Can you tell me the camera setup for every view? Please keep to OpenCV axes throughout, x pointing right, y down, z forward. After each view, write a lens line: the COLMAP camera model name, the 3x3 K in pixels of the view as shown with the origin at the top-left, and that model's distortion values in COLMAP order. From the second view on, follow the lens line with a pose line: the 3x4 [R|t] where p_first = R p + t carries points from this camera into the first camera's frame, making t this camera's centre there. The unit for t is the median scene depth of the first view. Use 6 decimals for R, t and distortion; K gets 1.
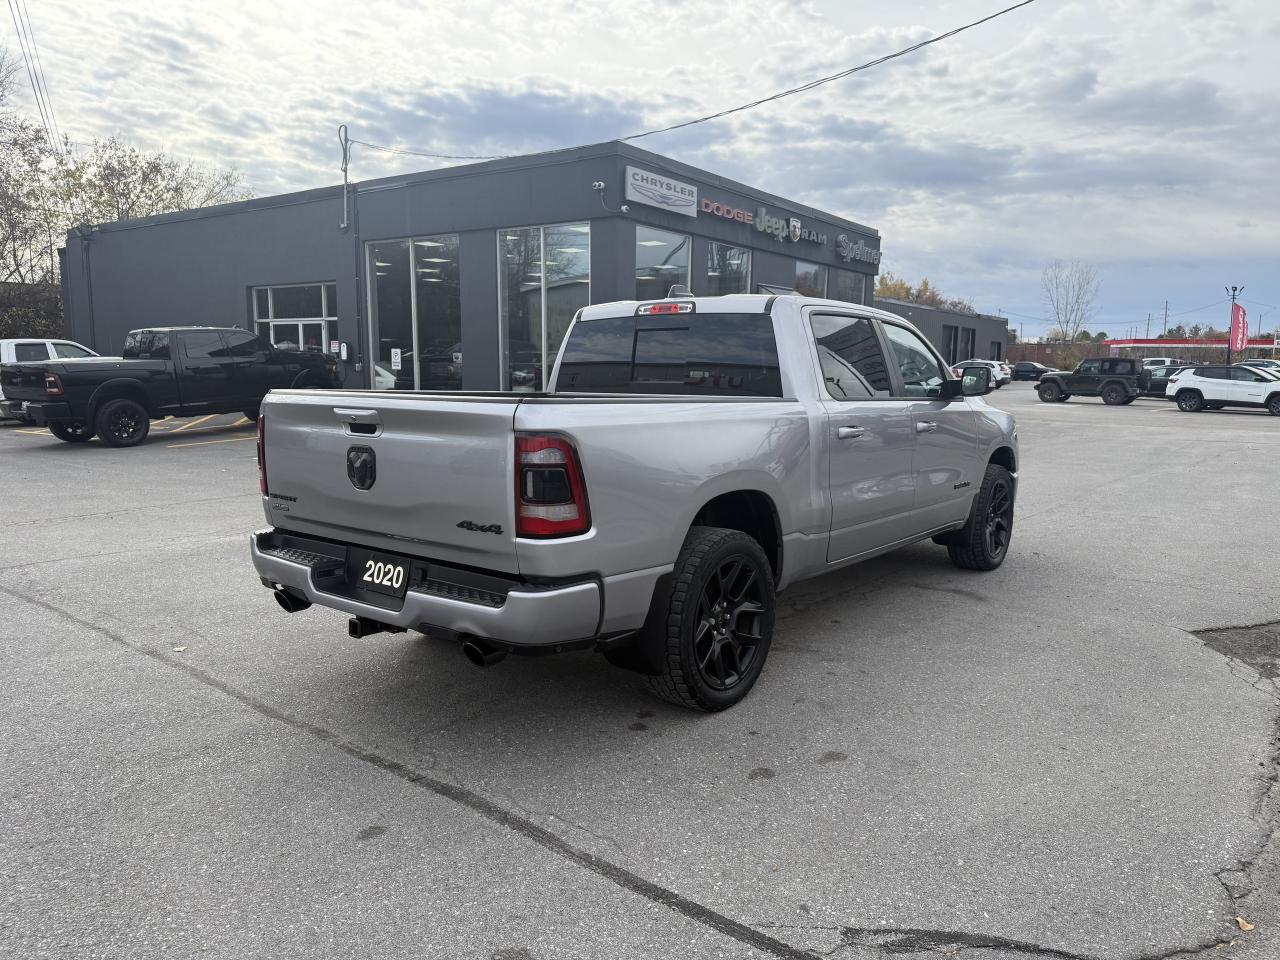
lens RADIAL K [[912.6, 0, 628.6], [0, 912.6, 498.7], [0, 0, 1]] dist [0.058990, -0.047998]
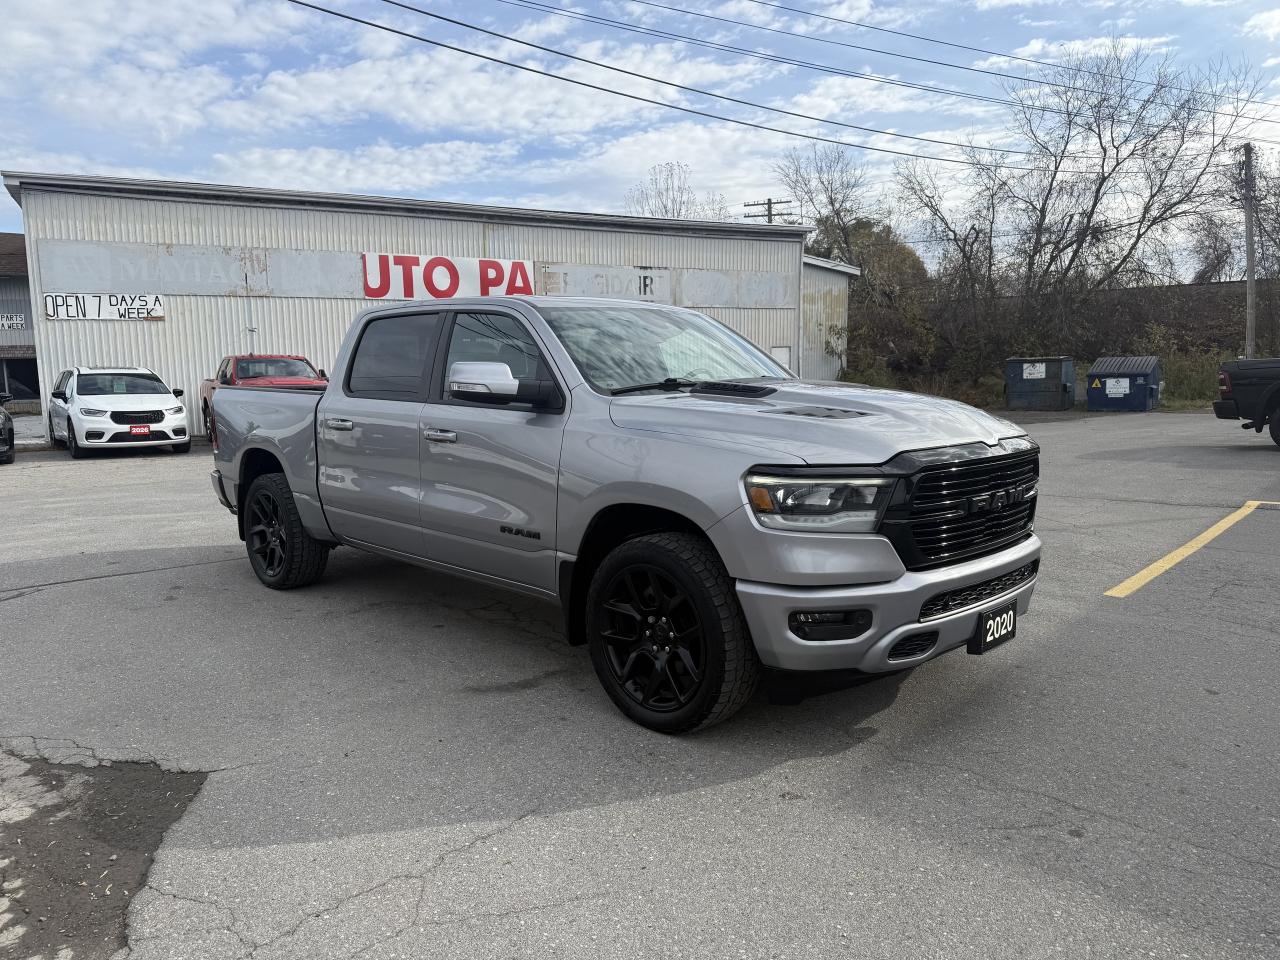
lens RADIAL K [[914.4, 0, 643.5], [0, 914.4, 488.1], [0, 0, 1]] dist [0.025913, -0.036762]
pose [[-0.115256, 0.122802, -0.985716, 0.293371], [-0.127098, 0.982349, 0.137244, -0.044737], [0.985171, 0.141101, -0.097613, 0.330053]]
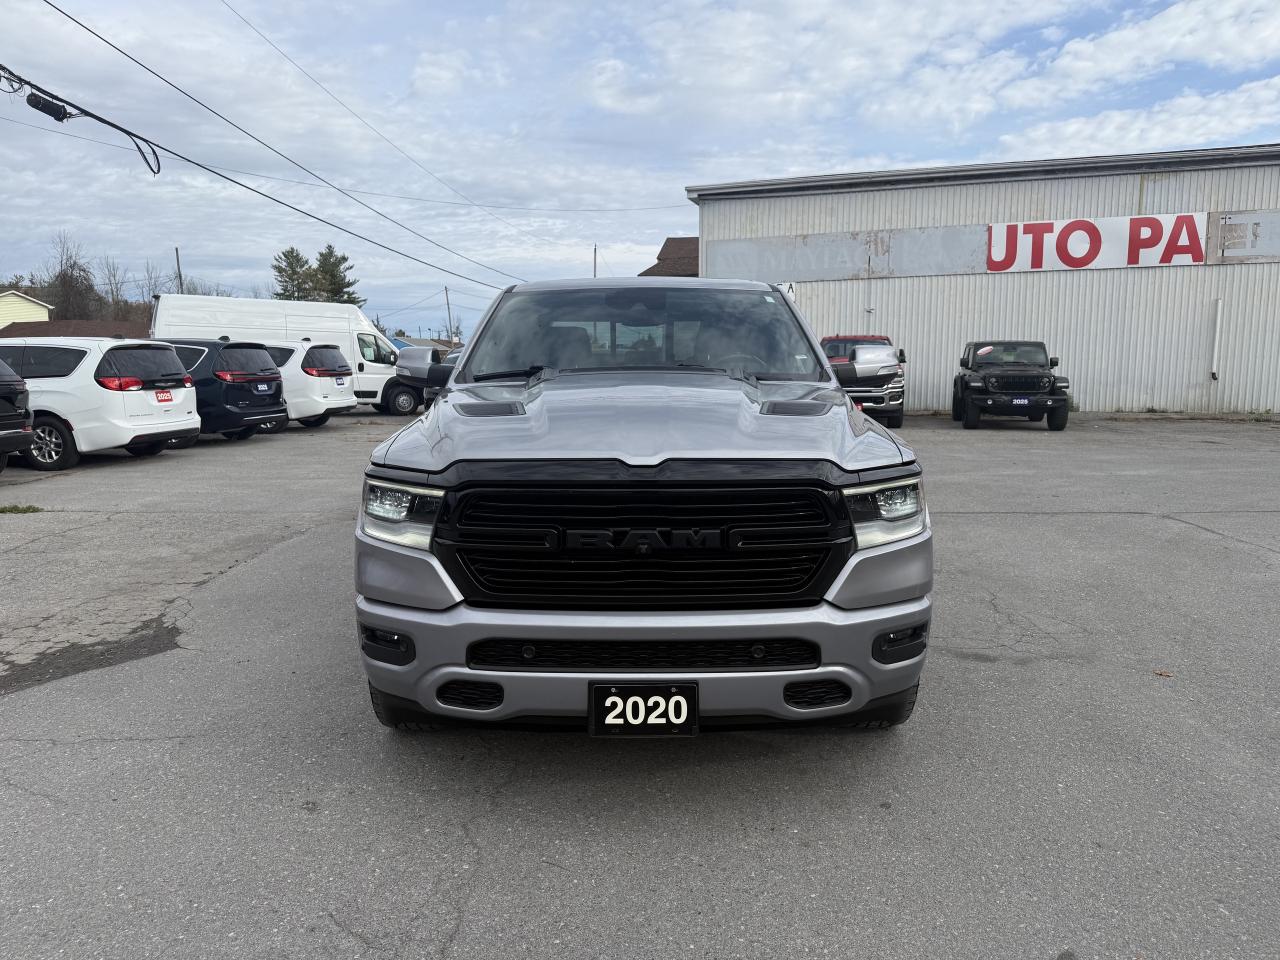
lens RADIAL K [[902.3, 0, 640.0], [0, 902.3, 480.0], [0, 0, 1]] dist [0.021620, -0.032530]
pose [[-0.790474, 0.087495, -0.606214, 0.190347], [-0.077907, 0.967342, 0.241203, -0.063594], [0.607521, 0.237893, -0.757843, 0.467827]]
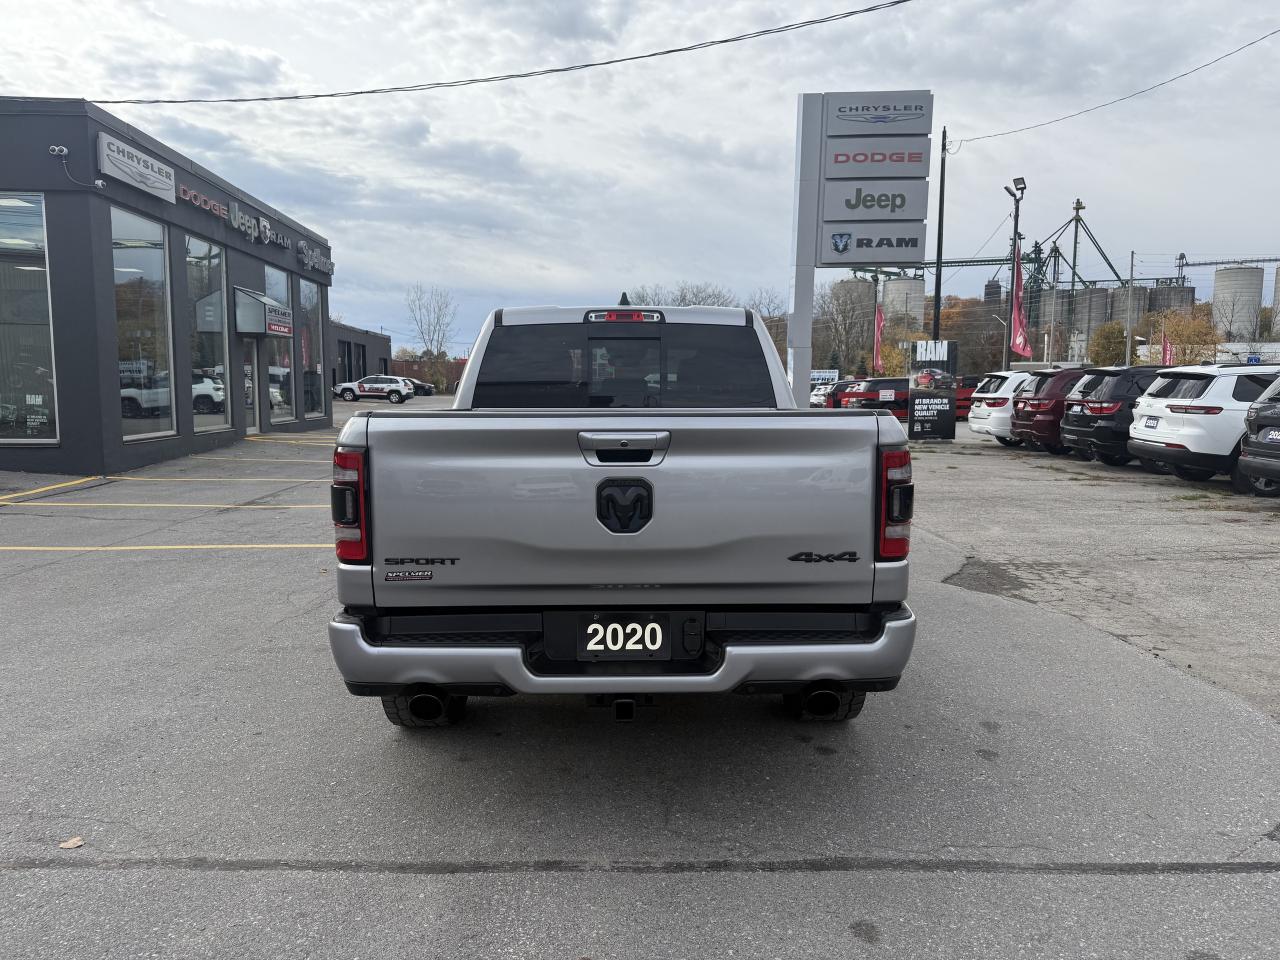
lens RADIAL K [[915.7, 0, 641.2], [0, 915.7, 490.7], [0, 0, 1]] dist [0.023663, -0.035309]
pose [[0.759931, -0.073388, 0.645848, -0.132510], [0.088954, 0.995999, 0.008509, -0.008662], [-0.643889, 0.050984, 0.763419, 0.066419]]
